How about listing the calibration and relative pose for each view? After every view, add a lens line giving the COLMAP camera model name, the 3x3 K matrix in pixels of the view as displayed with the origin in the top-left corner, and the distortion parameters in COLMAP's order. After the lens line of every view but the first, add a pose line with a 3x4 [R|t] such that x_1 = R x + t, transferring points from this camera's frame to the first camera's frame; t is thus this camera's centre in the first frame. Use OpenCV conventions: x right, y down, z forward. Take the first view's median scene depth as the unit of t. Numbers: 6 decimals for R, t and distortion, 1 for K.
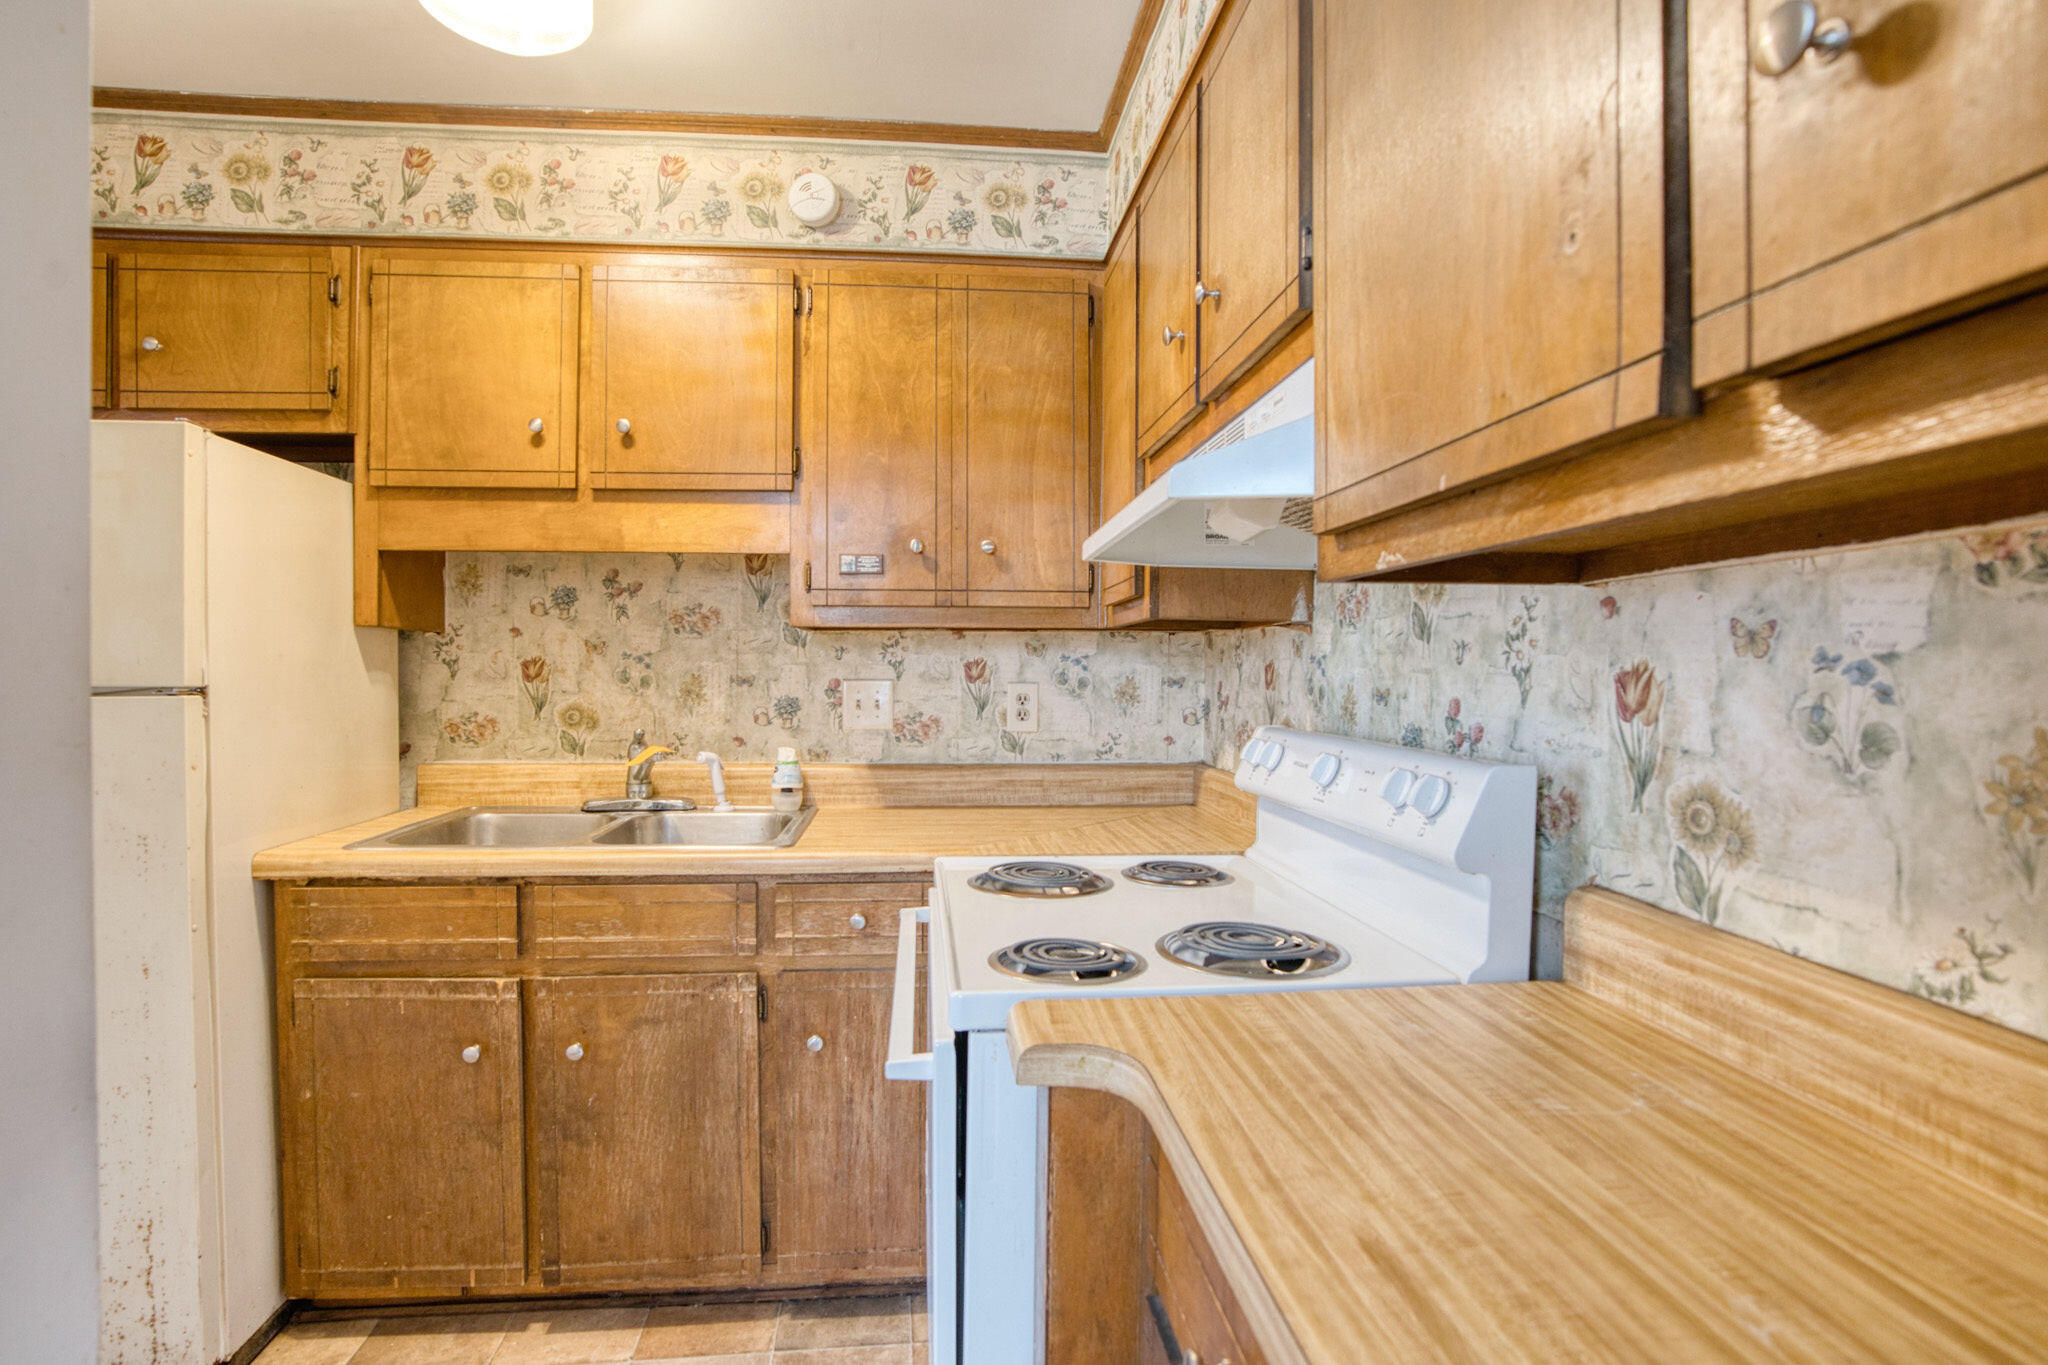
lens RADIAL K [[1000.8, 0, 1025.9], [0, 1000.8, 694.2], [0, 0, 1]] dist [-0.081717, 0.031283]
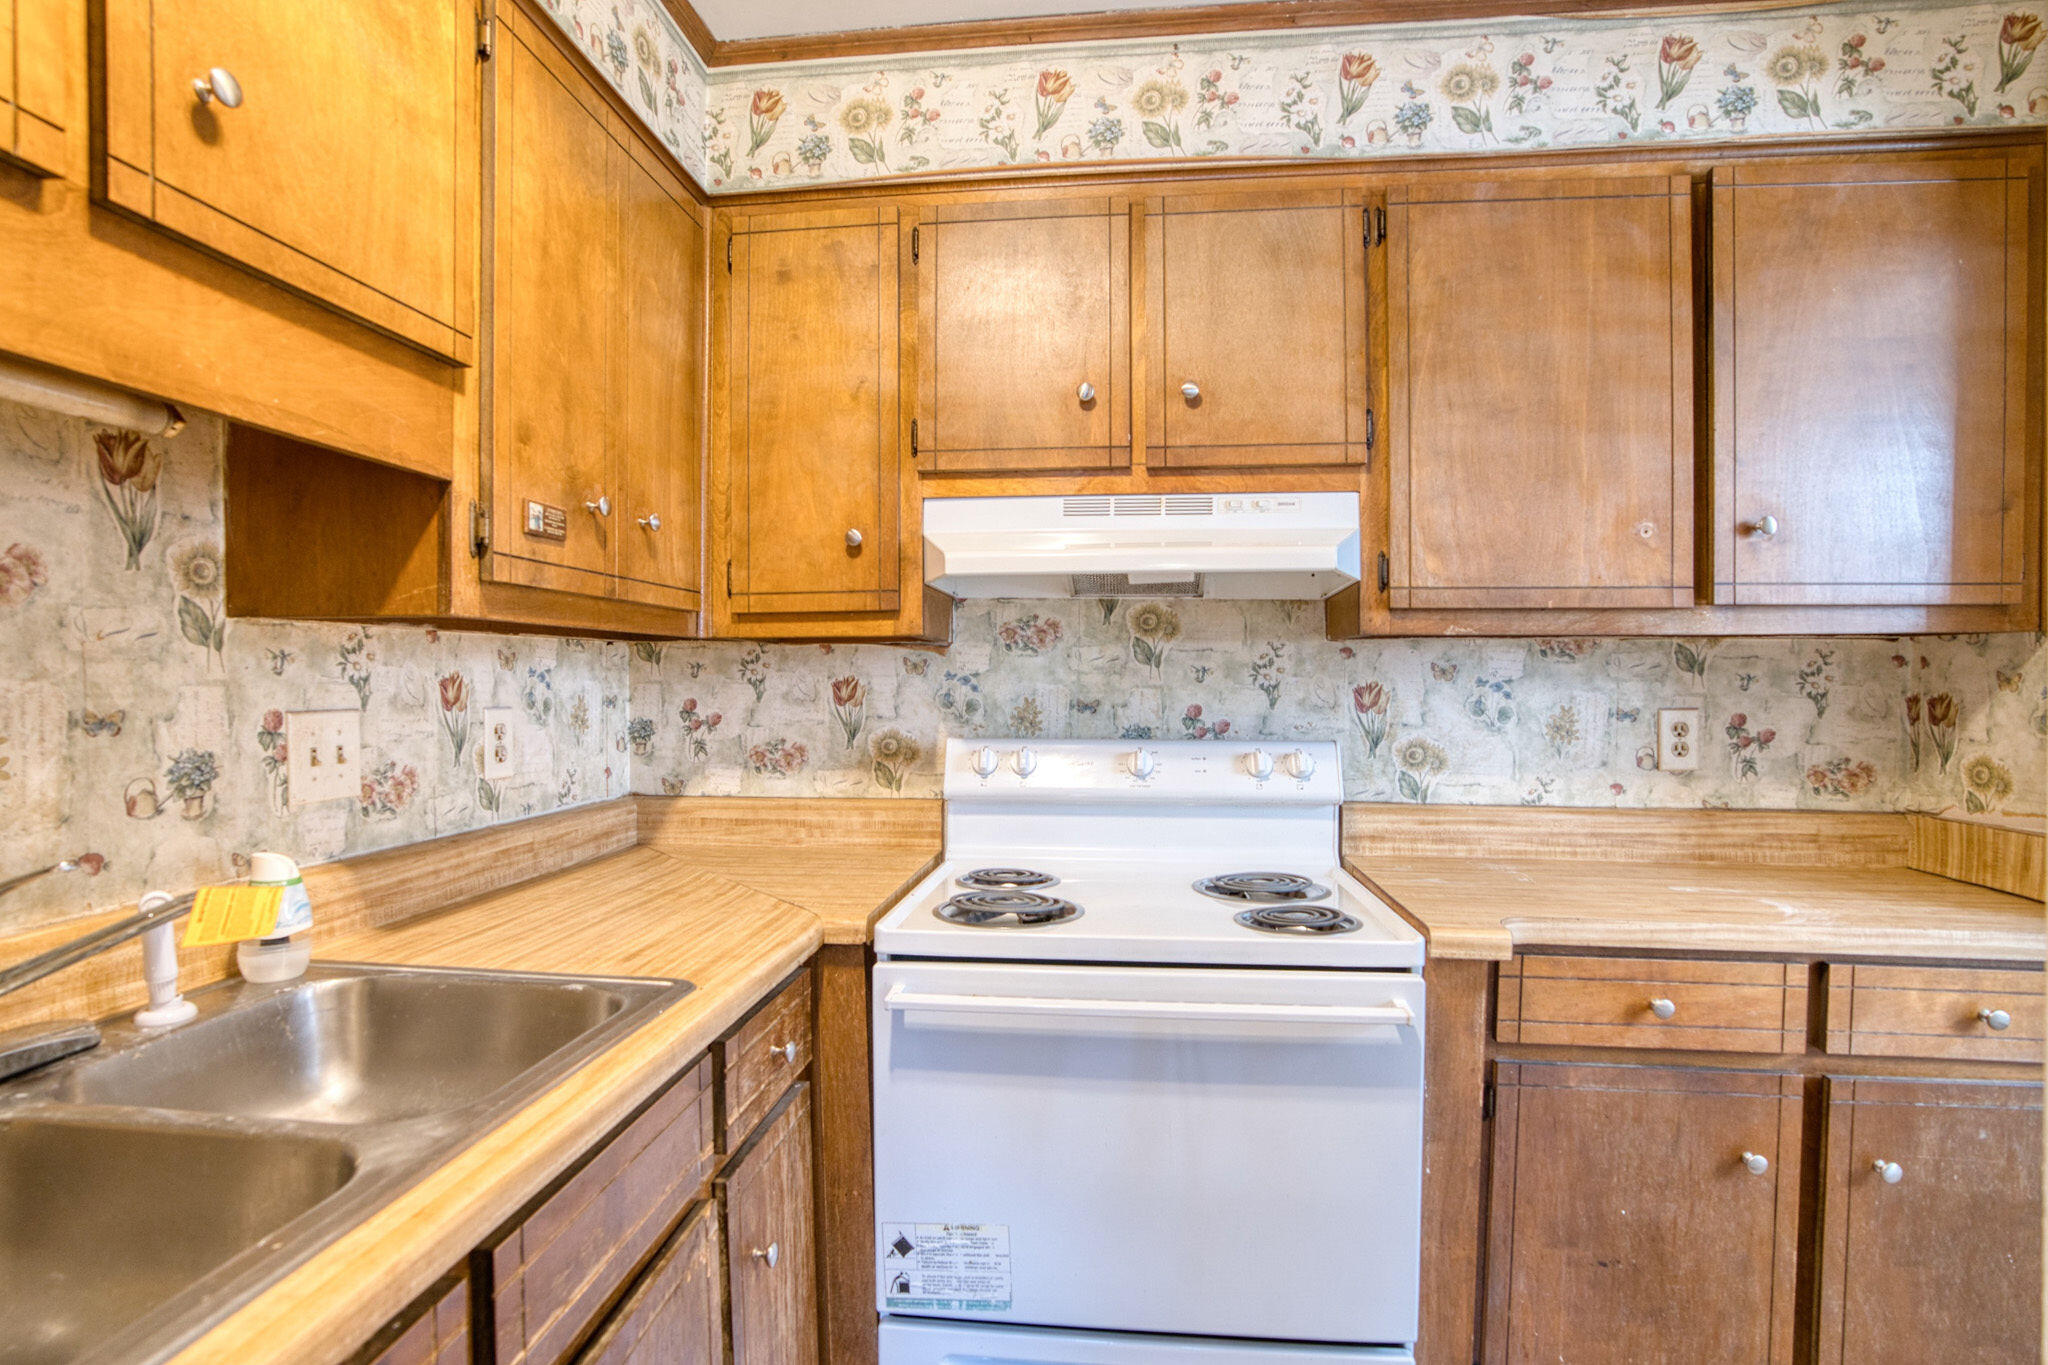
lens RADIAL K [[1000.8, 0, 1025.9], [0, 1000.8, 694.2], [0, 0, 1]] dist [-0.081717, 0.031283]
pose [[0.213067, -0.019186, 0.976849, -0.689813], [0.024597, 0.999596, 0.014268, -0.025252], [-0.976728, 0.020987, 0.213453, 0.583023]]
